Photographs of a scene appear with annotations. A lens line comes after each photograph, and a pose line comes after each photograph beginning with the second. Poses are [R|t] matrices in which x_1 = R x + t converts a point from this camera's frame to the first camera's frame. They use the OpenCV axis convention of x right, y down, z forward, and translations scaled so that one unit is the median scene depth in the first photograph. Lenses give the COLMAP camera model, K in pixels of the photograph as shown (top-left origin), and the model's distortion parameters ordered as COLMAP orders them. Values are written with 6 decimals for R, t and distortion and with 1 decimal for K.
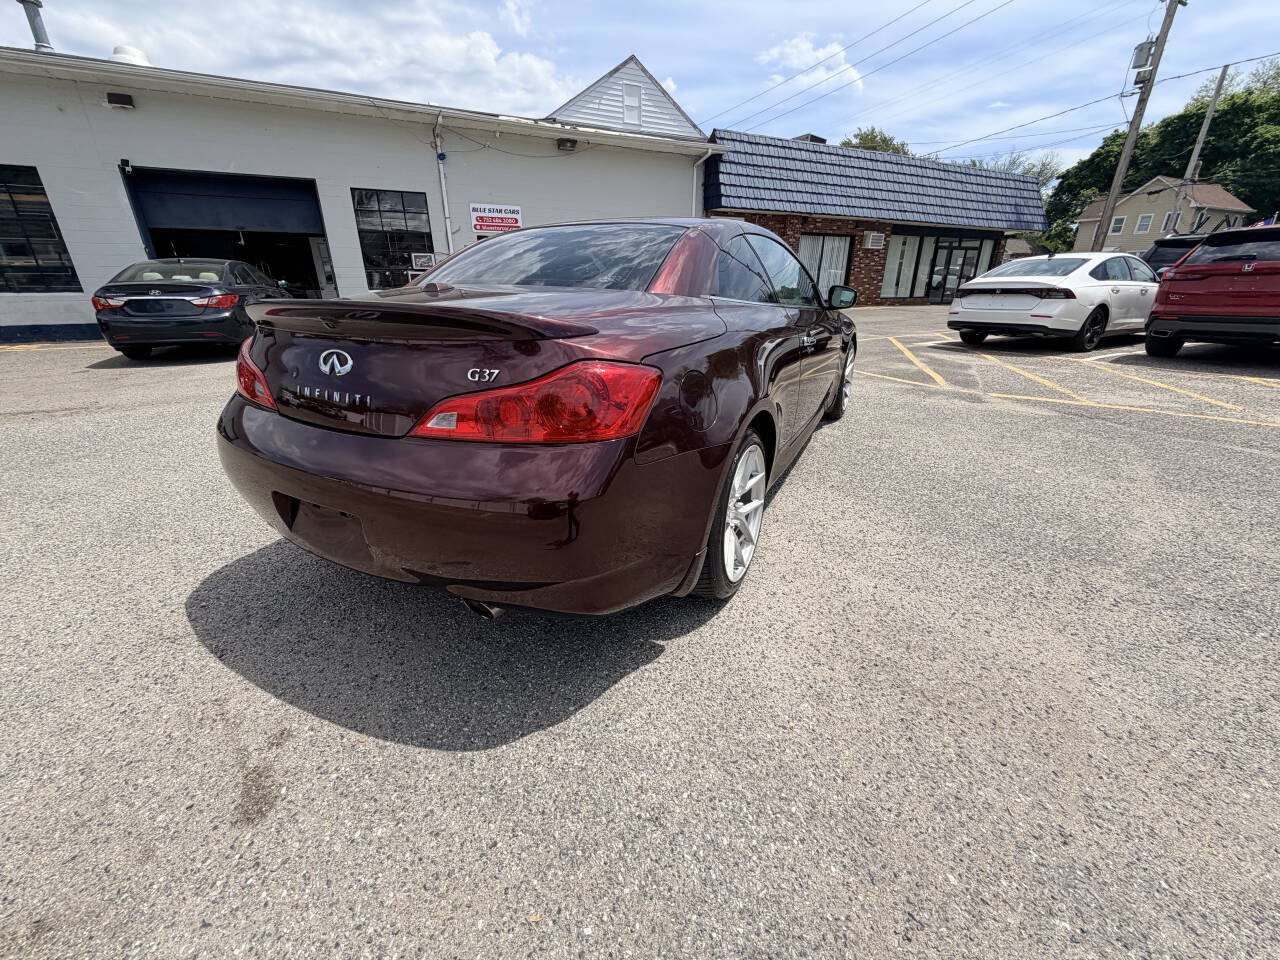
lens RADIAL K [[509.0, 0, 636.4], [0, 509.0, 479.1], [0, 0, 1]] dist [-0.000857, 0.000023]
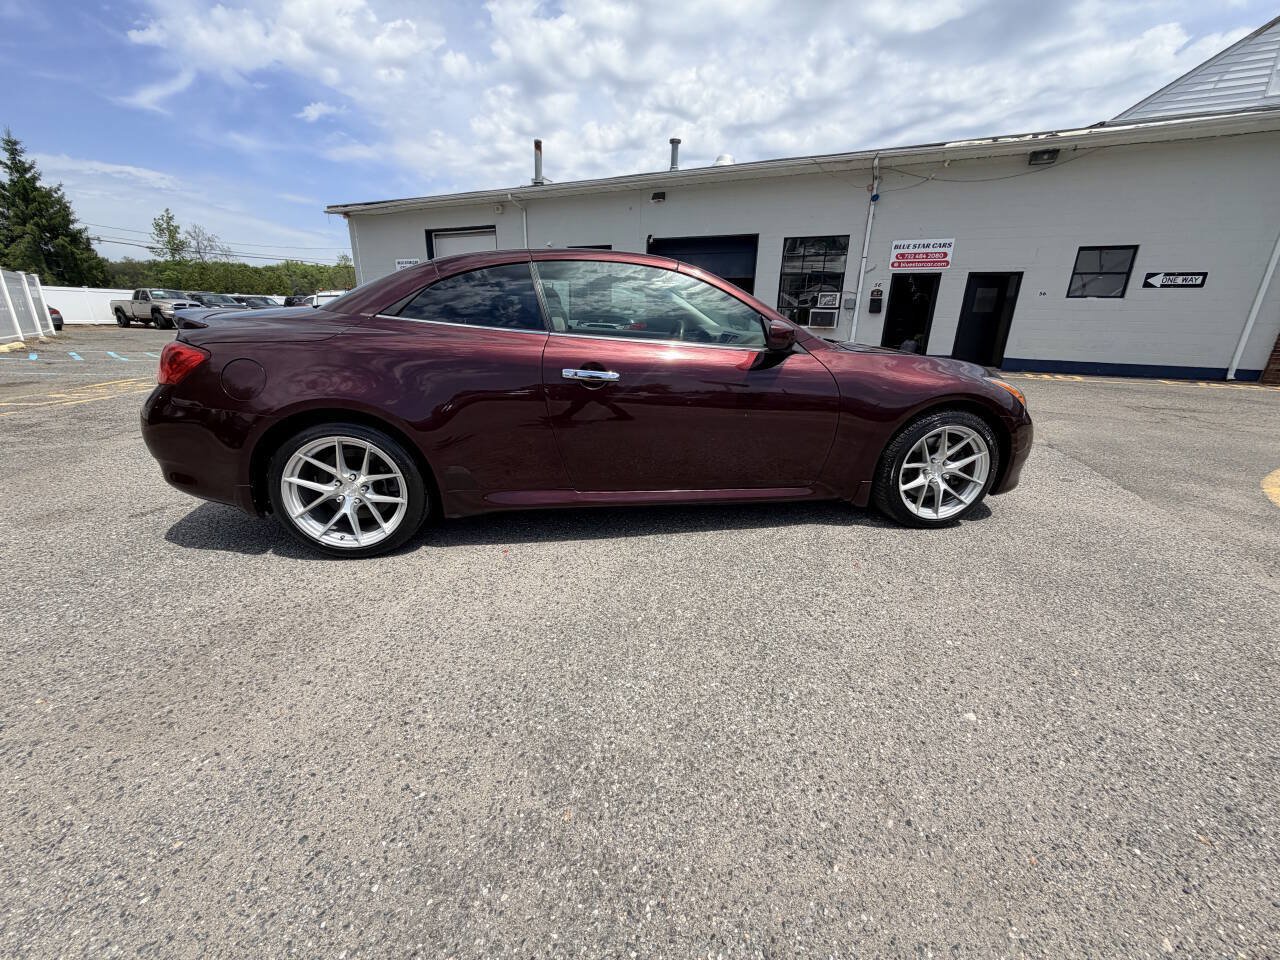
lens RADIAL K [[508.0, 0, 637.3], [0, 508.0, 478.9], [0, 0, 1]] dist [-0.000763, 0.000144]
pose [[0.593794, 0.261819, -0.760828, 0.227190], [-0.314488, 0.945880, 0.080055, -0.041270], [0.740612, 0.191735, 0.643996, 0.109238]]
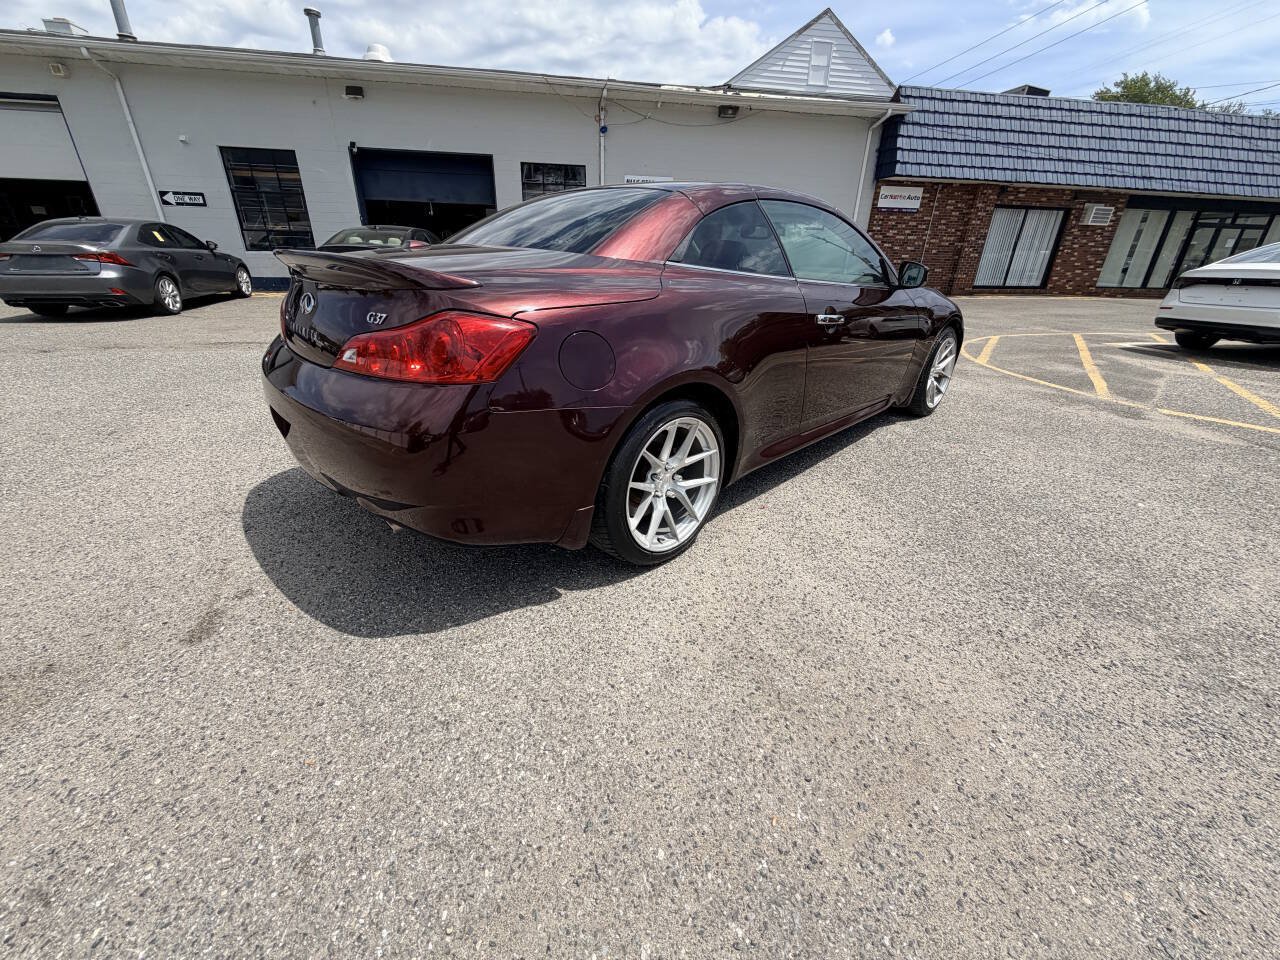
lens RADIAL K [[508.0, 0, 637.3], [0, 508.0, 478.9], [0, 0, 1]] dist [-0.000763, 0.000144]
pose [[0.952298, 0.146121, -0.267914, 0.060815], [-0.134625, 0.989024, 0.060893, 0.000528], [0.273871, -0.021920, 0.961517, 0.004022]]
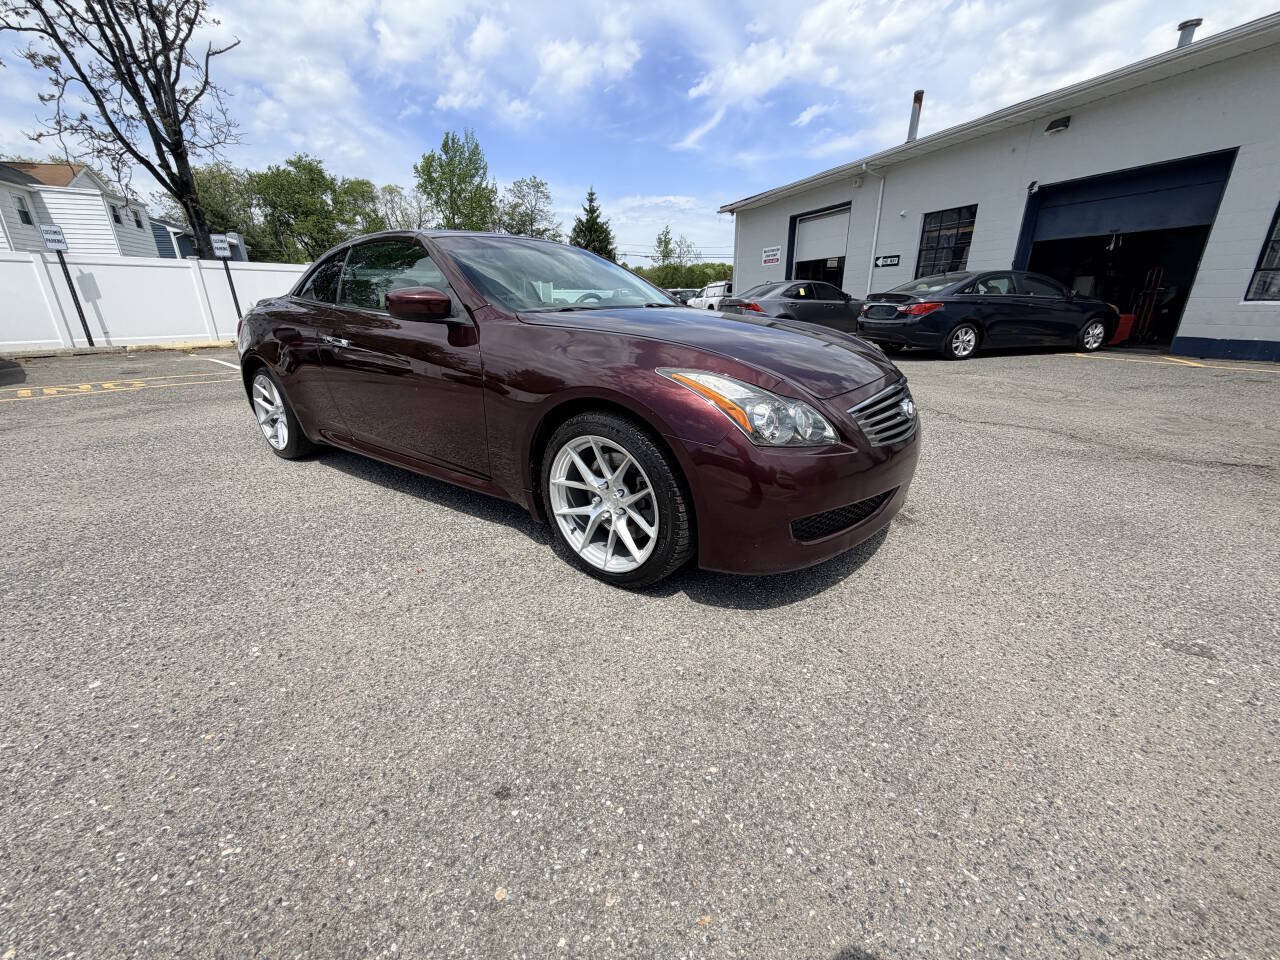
lens RADIAL K [[508.4, 0, 638.1], [0, 508.4, 480.9], [0, 0, 1]] dist [-0.000414, 0.000307]
pose [[-0.145224, 0.336460, -0.930433, 0.272058], [-0.351975, 0.861315, 0.366403, -0.129497], [0.924675, 0.380699, -0.006658, 0.348656]]
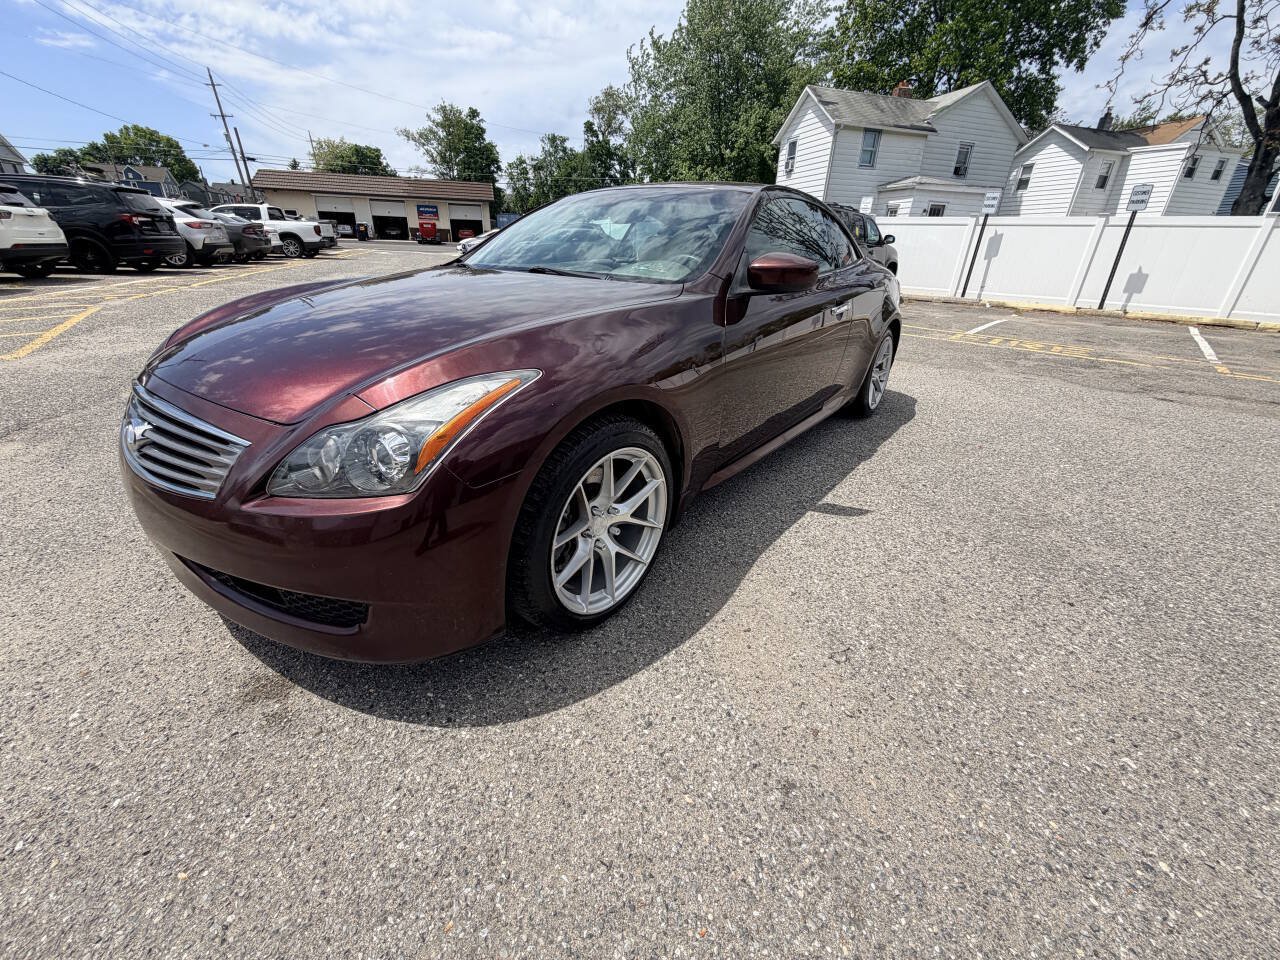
lens RADIAL K [[506.2, 0, 639.2], [0, 506.2, 481.8], [0, 0, 1]] dist [0.000236, 0.000220]
pose [[-0.985524, -0.094768, 0.140574, -0.009832], [0.035412, 0.695815, 0.717347, -0.183384], [-0.165795, 0.711941, -0.682387, 0.476448]]
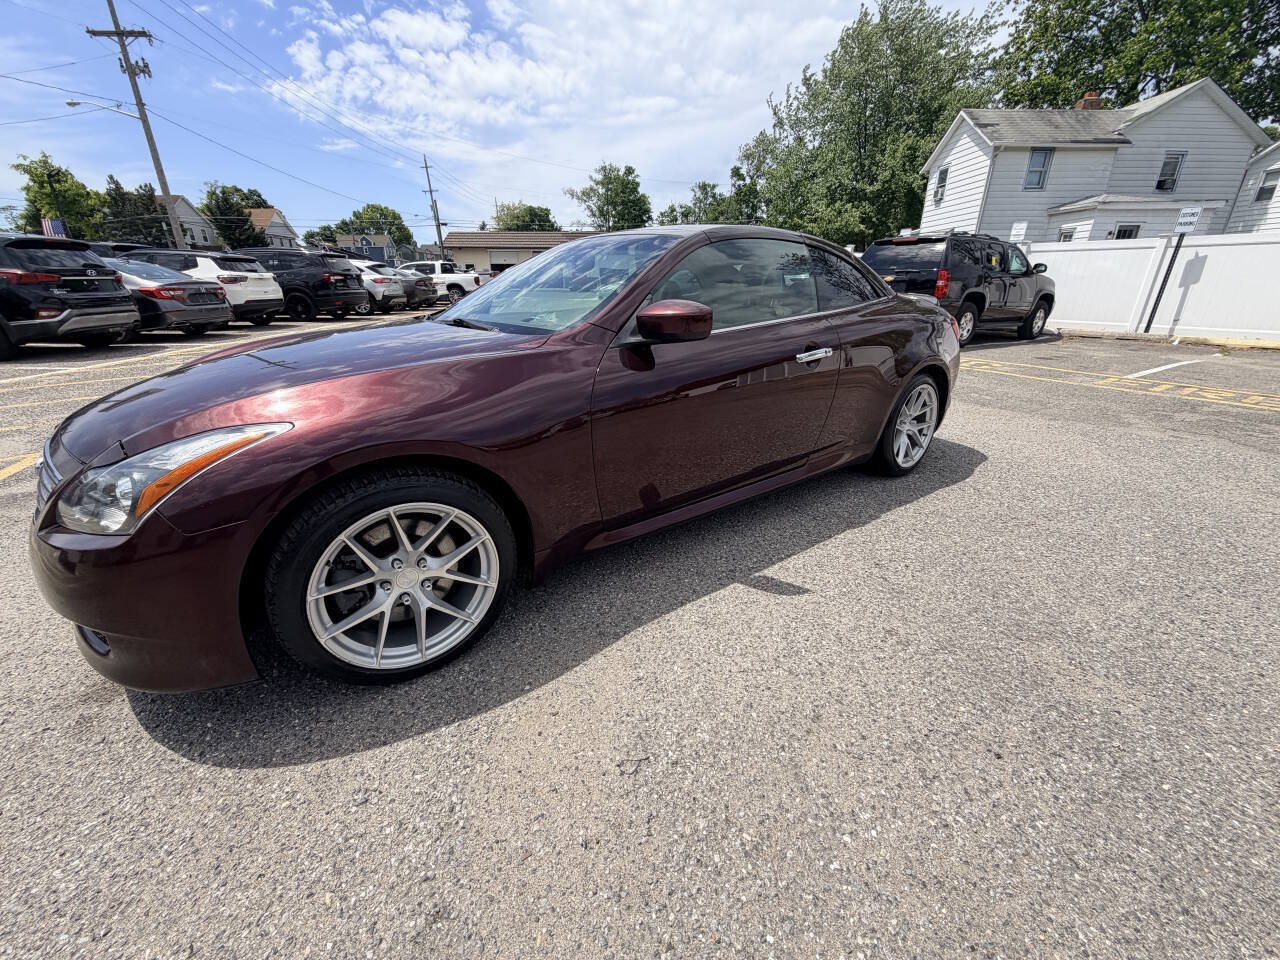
lens RADIAL K [[507.7, 0, 639.4], [0, 507.7, 481.0], [0, 0, 1]] dist [0.000331, -0.000163]
pose [[-0.908313, -0.147196, 0.391537, -0.076960], [0.155703, 0.749794, 0.643090, -0.174920], [-0.388232, 0.645091, -0.658129, 0.445538]]
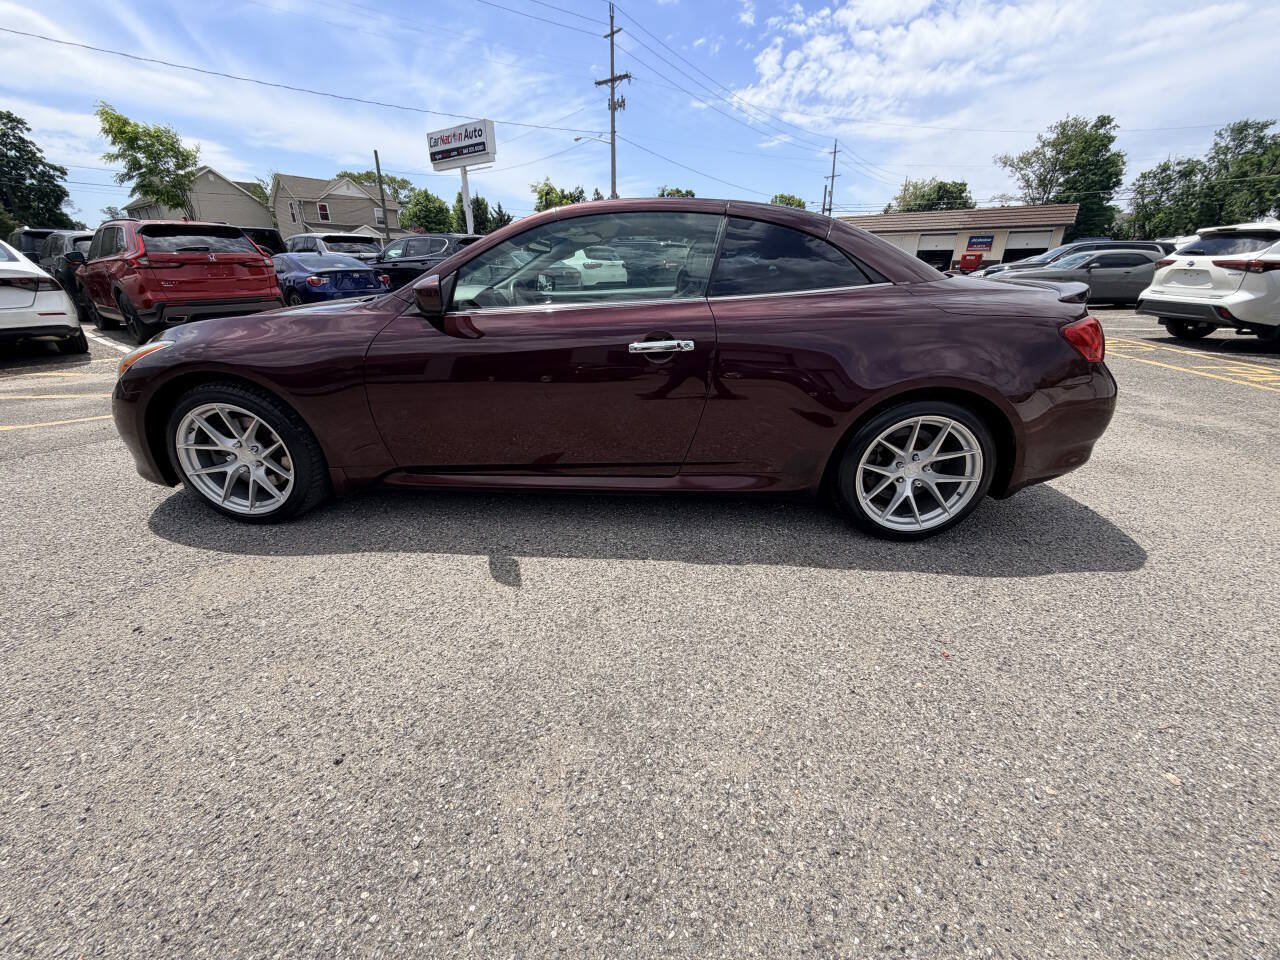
lens RADIAL K [[510.3, 0, 639.0], [0, 510.3, 478.4], [0, 0, 1]] dist [-0.000222, 0.000012]
pose [[-0.437110, -0.339375, 0.832922, -0.199509], [0.323001, 0.805066, 0.497533, -0.129076], [-0.839408, 0.486511, -0.242284, 0.333982]]
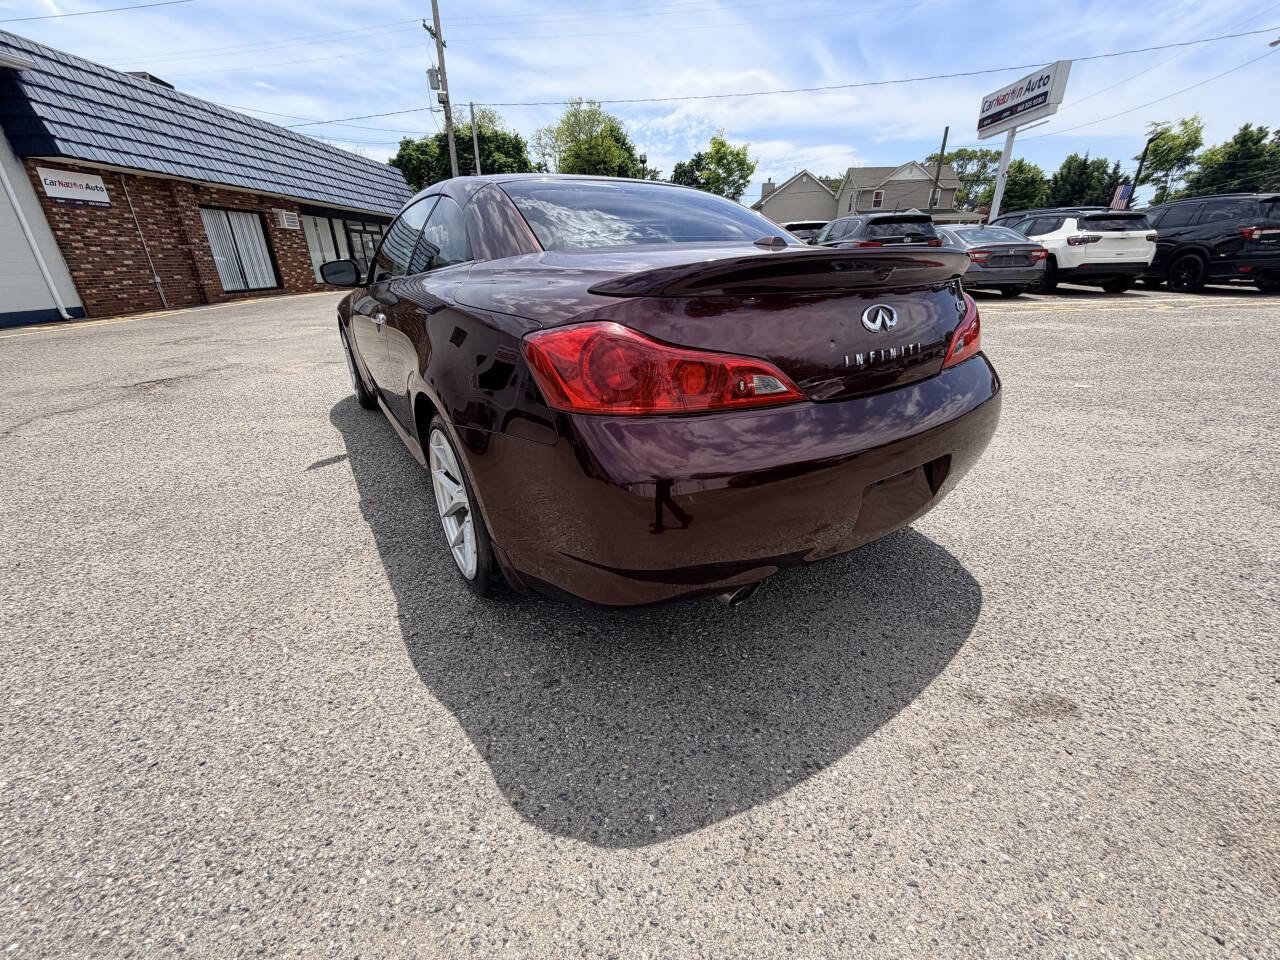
lens RADIAL K [[510.3, 0, 639.0], [0, 510.3, 478.4], [0, 0, 1]] dist [-0.000222, 0.000012]
pose [[0.477701, -0.352326, 0.804778, -0.181063], [0.335057, 0.919885, 0.203835, -0.032672], [-0.812120, 0.172275, 0.557479, 0.098248]]
